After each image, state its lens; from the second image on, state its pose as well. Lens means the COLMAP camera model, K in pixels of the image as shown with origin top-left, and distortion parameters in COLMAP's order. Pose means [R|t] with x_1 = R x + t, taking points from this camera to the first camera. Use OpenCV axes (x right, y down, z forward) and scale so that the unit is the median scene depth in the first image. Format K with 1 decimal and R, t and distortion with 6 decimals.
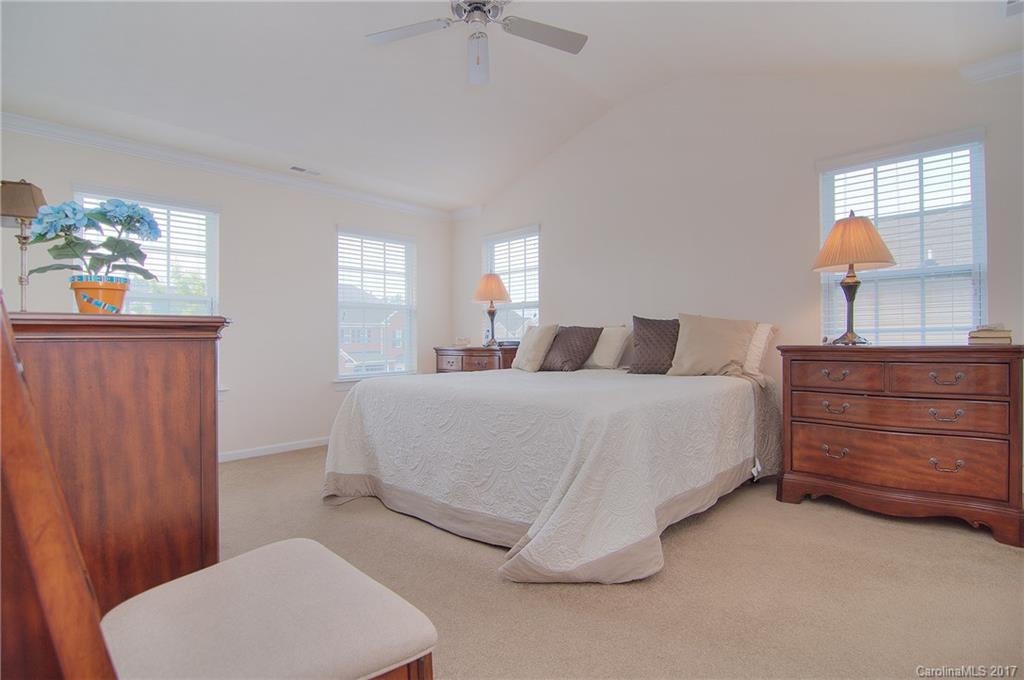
lens RADIAL K [[498.0, 0, 513.7], [0, 498.0, 340.2], [0, 0, 1]] dist [-0.018780, -0.001188]
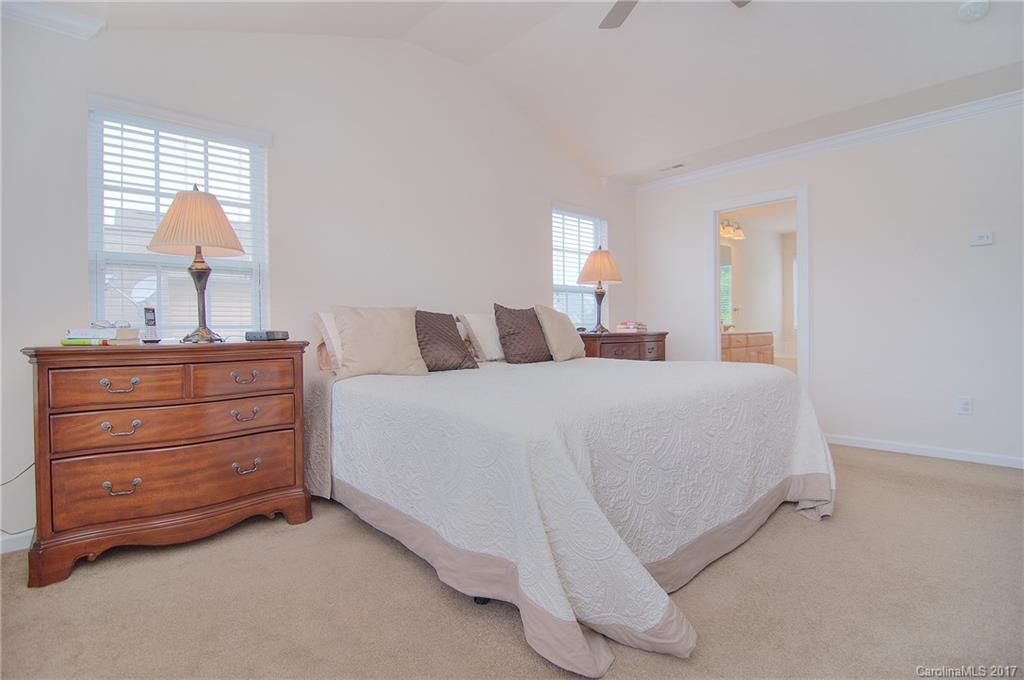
lens RADIAL K [[745.5, 0, 512.0], [0, 745.5, 322.3], [0, 0, 1]] dist [-0.000724, -0.000468]
pose [[-0.076341, 0.022768, 0.996822, -0.646995], [0.013502, 0.999671, -0.021799, 0.009955], [-0.996990, 0.011795, -0.076623, 0.583050]]
